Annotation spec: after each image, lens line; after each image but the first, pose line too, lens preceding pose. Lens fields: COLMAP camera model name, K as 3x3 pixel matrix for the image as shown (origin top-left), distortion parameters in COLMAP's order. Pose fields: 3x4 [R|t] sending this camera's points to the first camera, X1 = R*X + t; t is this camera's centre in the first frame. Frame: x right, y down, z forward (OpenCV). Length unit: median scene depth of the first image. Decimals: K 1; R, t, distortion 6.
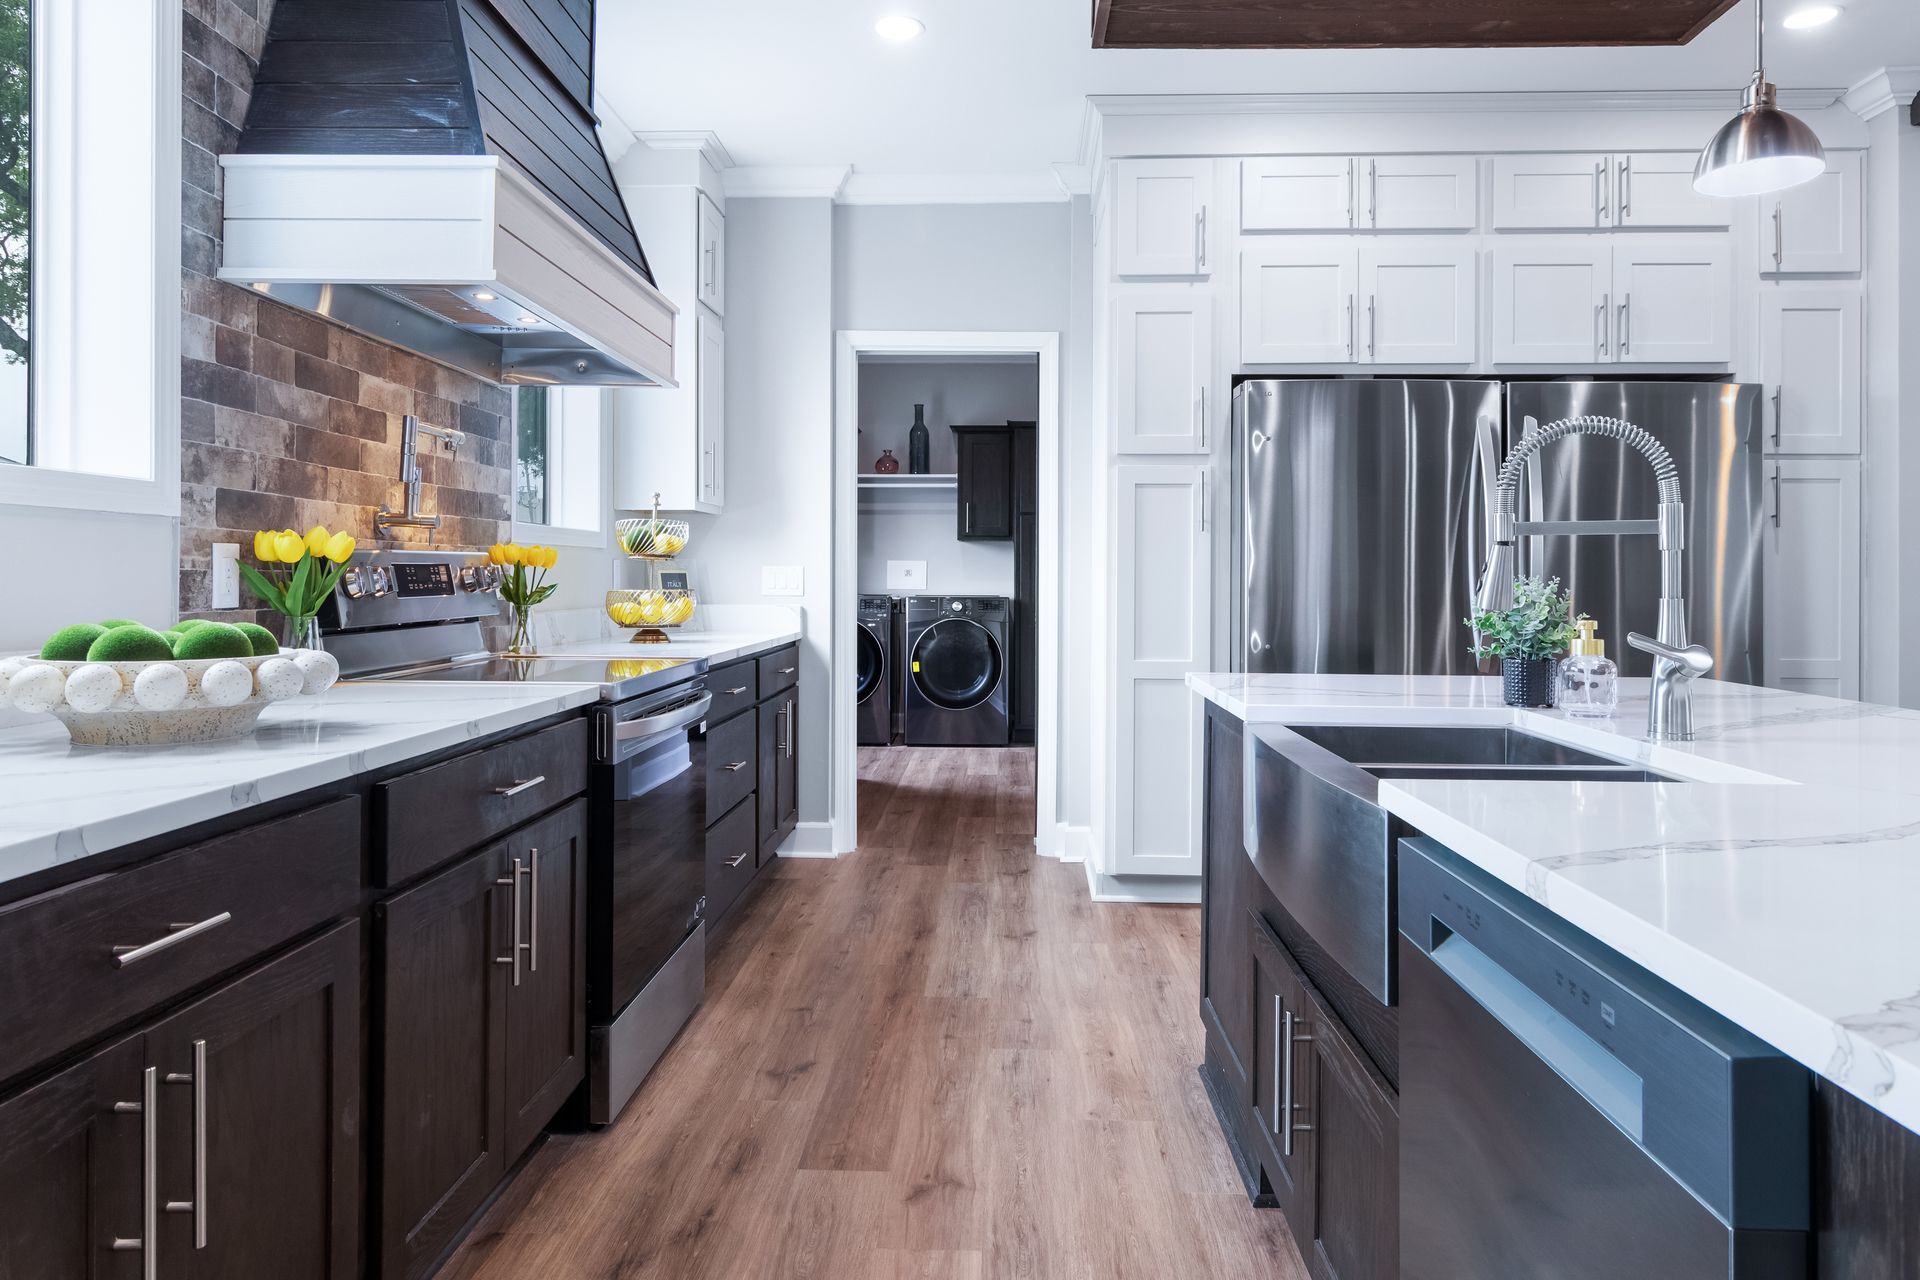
lens RADIAL K [[1219.1, 0, 957.5], [0, 1219.1, 572.6], [0, 0, 1]] dist [0.000534, -0.000845]
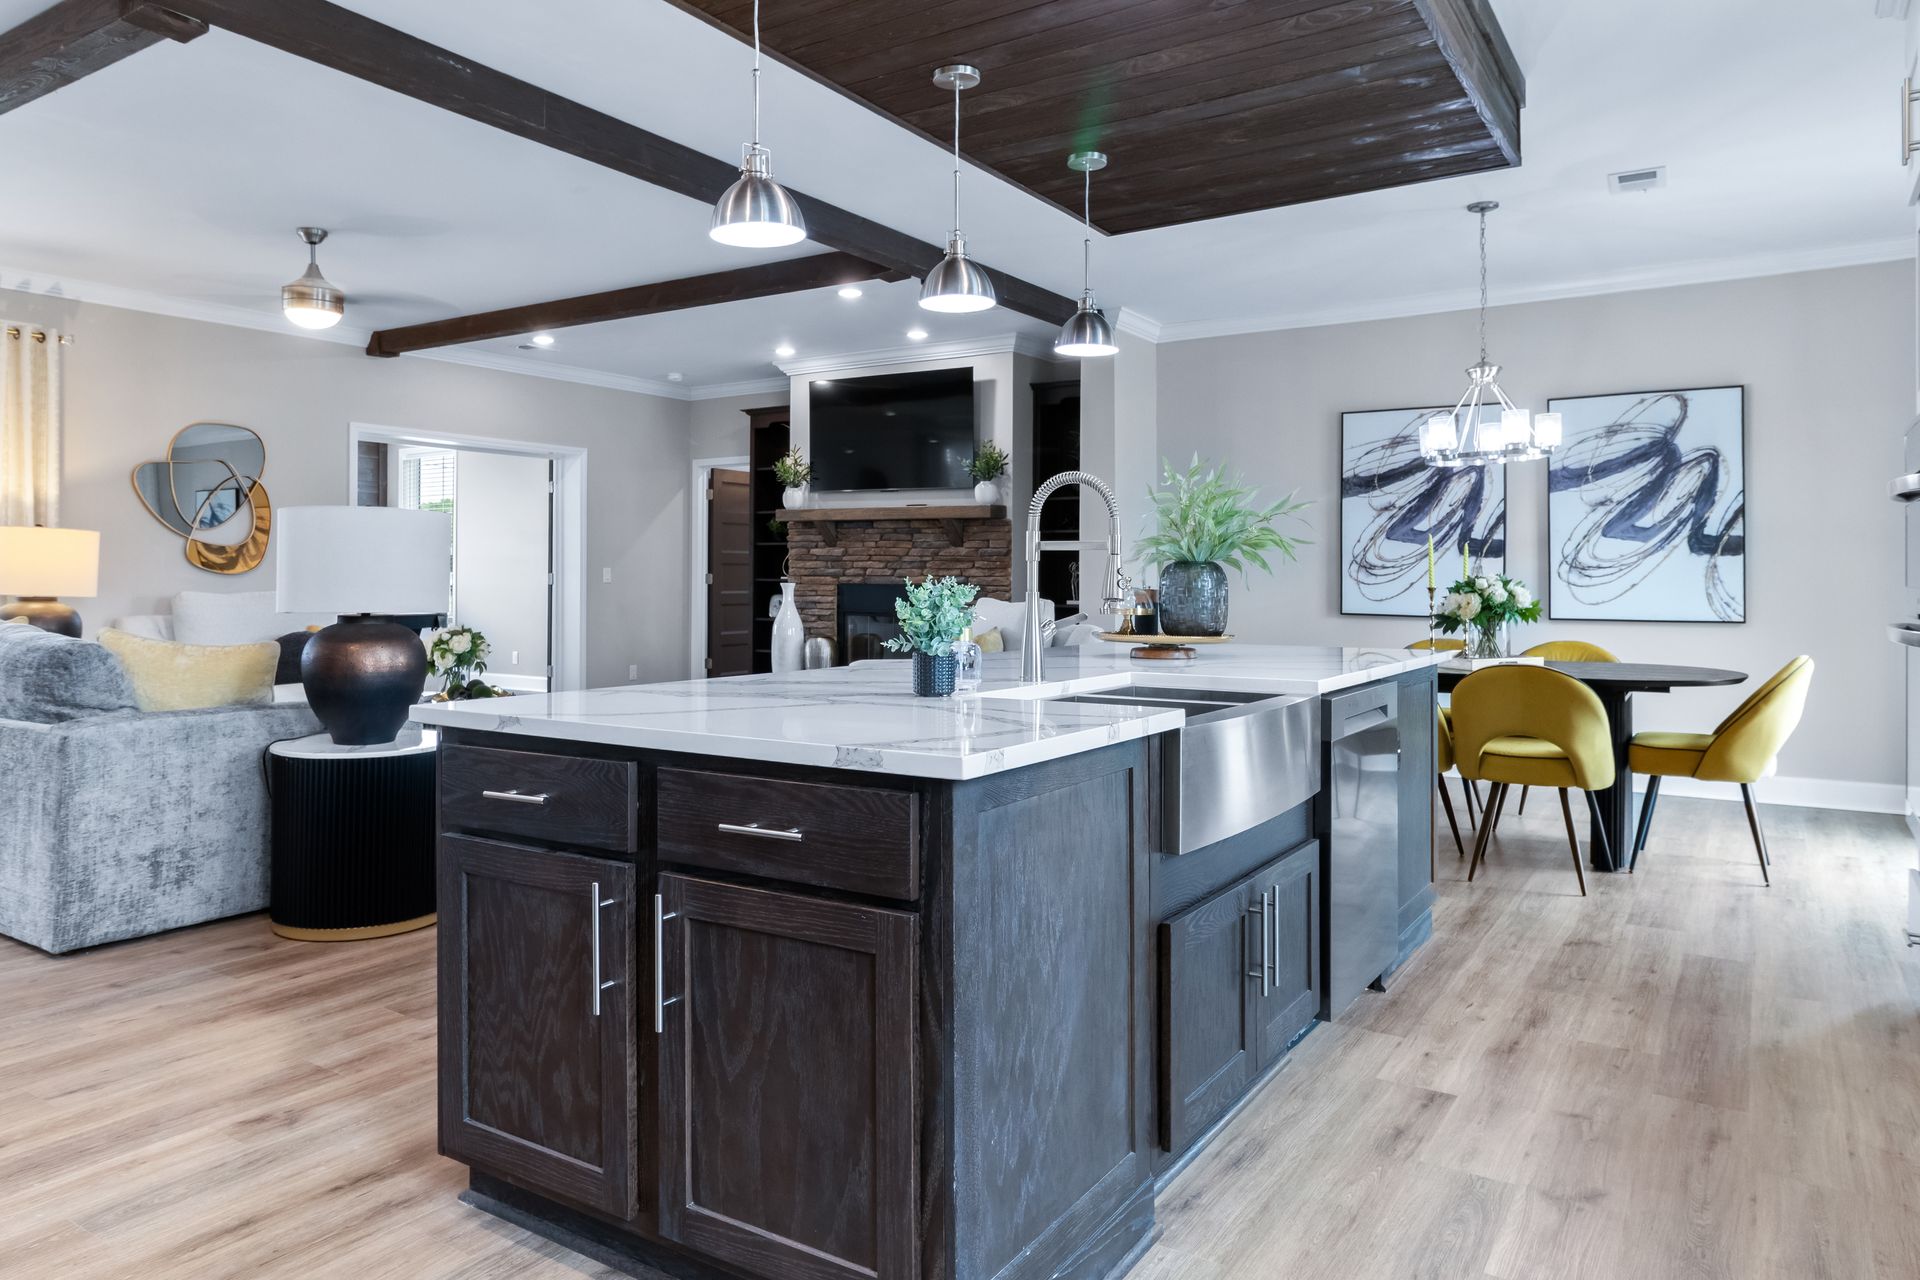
lens RADIAL K [[1219.1, 0, 957.5], [0, 1219.1, 572.6], [0, 0, 1]] dist [0.000534, -0.000845]
pose [[-0.855977, -0.003008, 0.517004, -0.107226], [-0.006943, 0.999960, -0.005677, 0.004259], [-0.516967, -0.008449, -0.855964, 1.798574]]
